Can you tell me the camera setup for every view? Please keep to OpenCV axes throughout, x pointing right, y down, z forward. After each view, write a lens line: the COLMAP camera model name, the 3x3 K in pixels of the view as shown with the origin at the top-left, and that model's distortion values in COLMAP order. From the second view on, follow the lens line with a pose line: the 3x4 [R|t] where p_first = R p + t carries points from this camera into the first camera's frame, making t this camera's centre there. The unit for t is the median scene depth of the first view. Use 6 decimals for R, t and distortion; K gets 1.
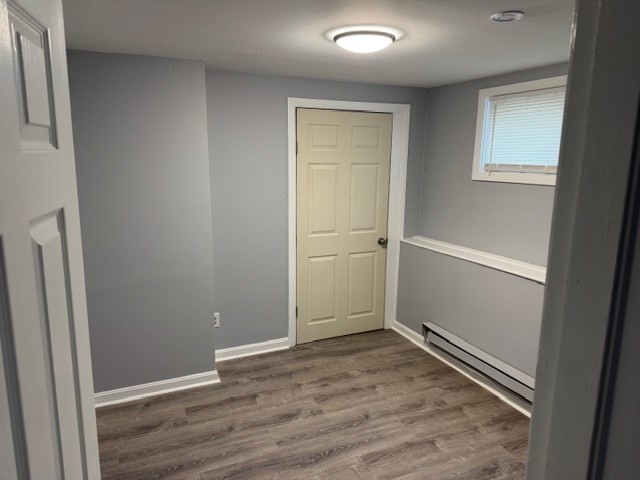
lens RADIAL K [[452.8, 0, 319.2], [0, 452.8, 237.4], [0, 0, 1]] dist [0.092084, -0.135646]
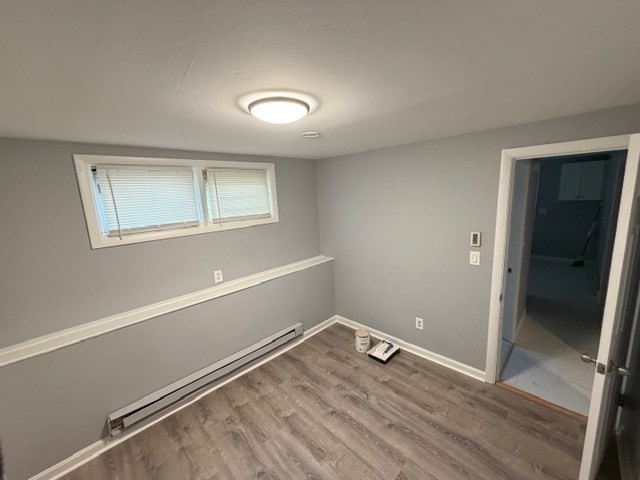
lens RADIAL K [[256.1, 0, 317.7], [0, 256.1, 238.5], [0, 0, 1]] dist [-0.000175, -0.000102]
pose [[-0.337709, -0.154677, 0.928454, -0.360872], [0.219237, 0.946349, 0.237402, -0.197502], [-0.915362, 0.283725, -0.285680, 0.837779]]
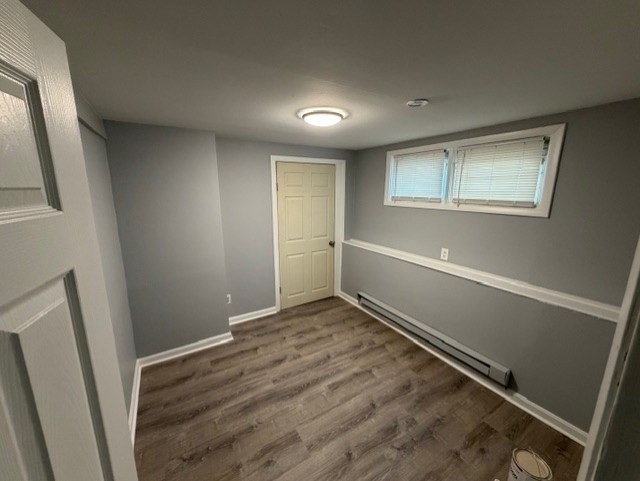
lens RADIAL K [[256.1, 0, 317.7], [0, 256.1, 239.0], [0, 0, 1]] dist [-0.000175, -0.000102]
pose [[0.992898, -0.033223, 0.114232, -0.020676], [0.031150, 0.999317, 0.019888, -0.035453], [-0.114815, -0.016188, 0.993255, 0.116036]]
